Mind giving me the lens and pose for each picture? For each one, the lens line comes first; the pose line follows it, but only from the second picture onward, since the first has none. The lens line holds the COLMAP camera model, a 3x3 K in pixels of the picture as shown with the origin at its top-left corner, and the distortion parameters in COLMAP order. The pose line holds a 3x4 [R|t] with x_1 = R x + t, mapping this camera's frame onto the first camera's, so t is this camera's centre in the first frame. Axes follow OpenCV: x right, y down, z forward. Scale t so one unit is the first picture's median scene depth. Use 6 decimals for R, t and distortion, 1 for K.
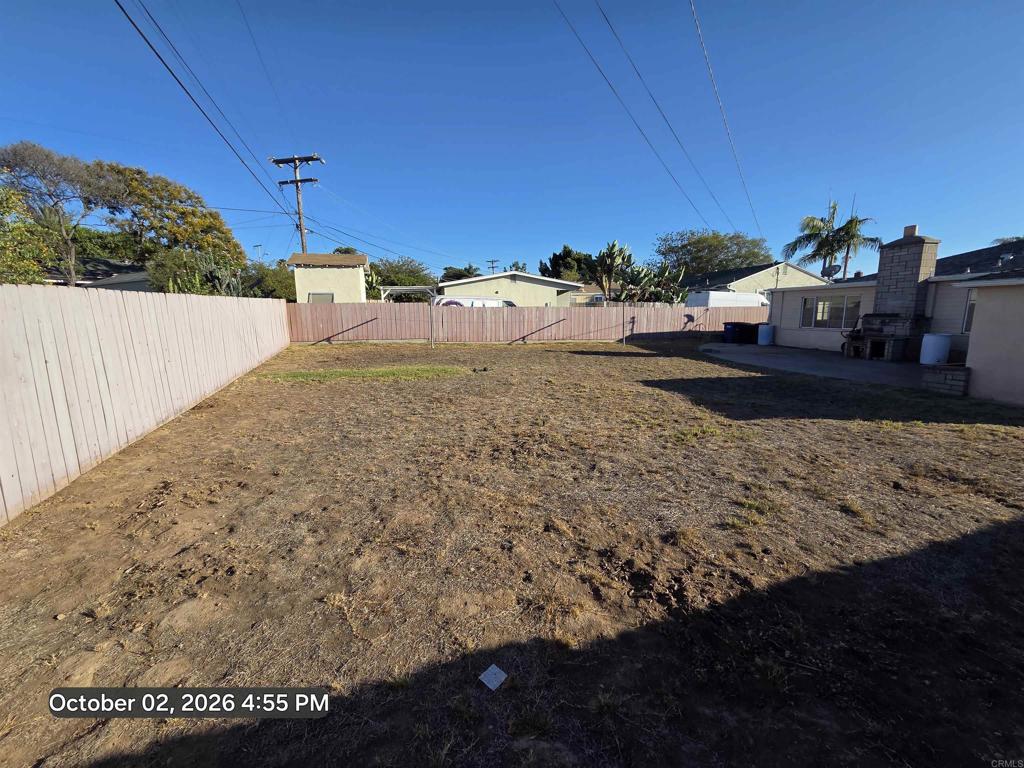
lens RADIAL K [[418.2, 0, 515.9], [0, 418.2, 381.9], [0, 0, 1]] dist [0.001623, -0.000022]
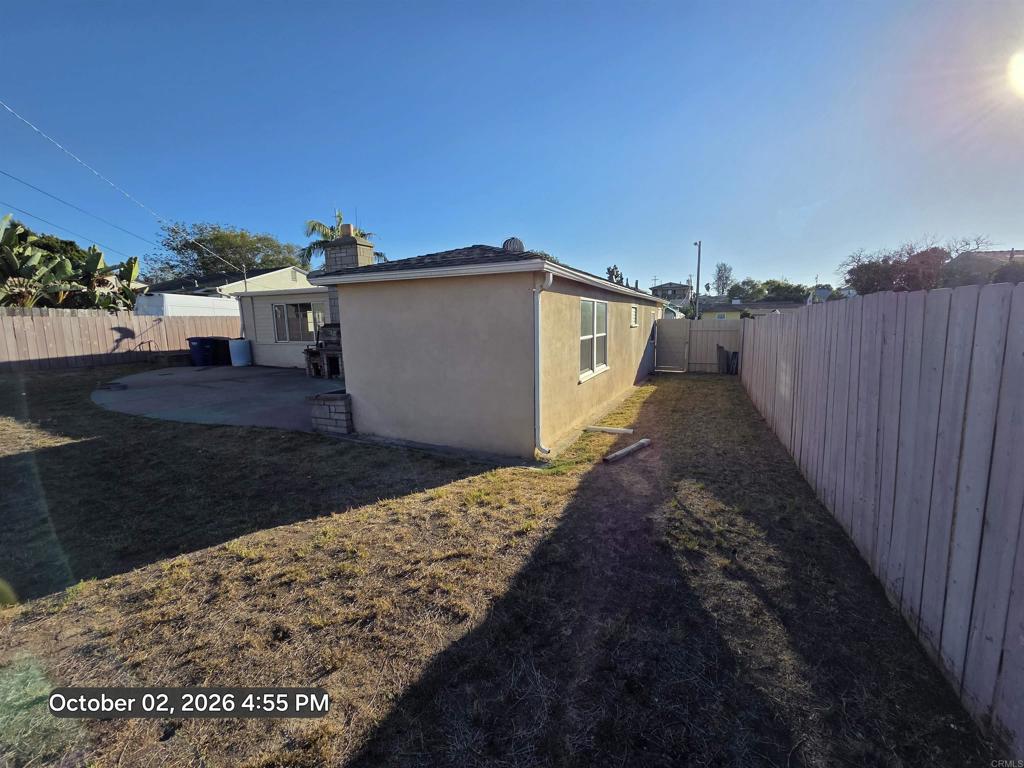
lens RADIAL K [[418.2, 0, 515.9], [0, 418.2, 381.9], [0, 0, 1]] dist [0.001623, -0.000022]
pose [[0.623736, -0.115050, 0.773121, 0.930783], [0.136869, 0.989902, 0.036887, -0.056595], [-0.769558, 0.082808, 0.633185, 0.403760]]
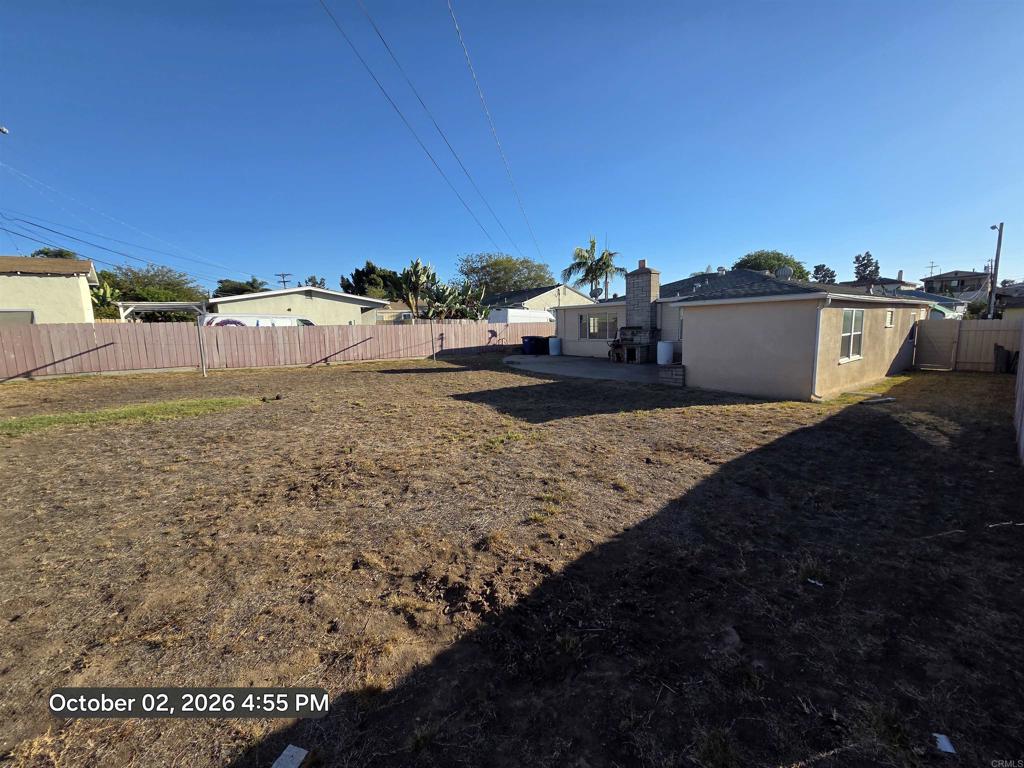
lens RADIAL K [[418.2, 0, 515.9], [0, 418.2, 381.9], [0, 0, 1]] dist [0.001623, -0.000022]
pose [[0.904975, -0.071223, 0.419461, 0.019905], [0.087940, 0.995912, -0.020625, -0.000775], [-0.416278, 0.055552, 0.907539, -0.001599]]
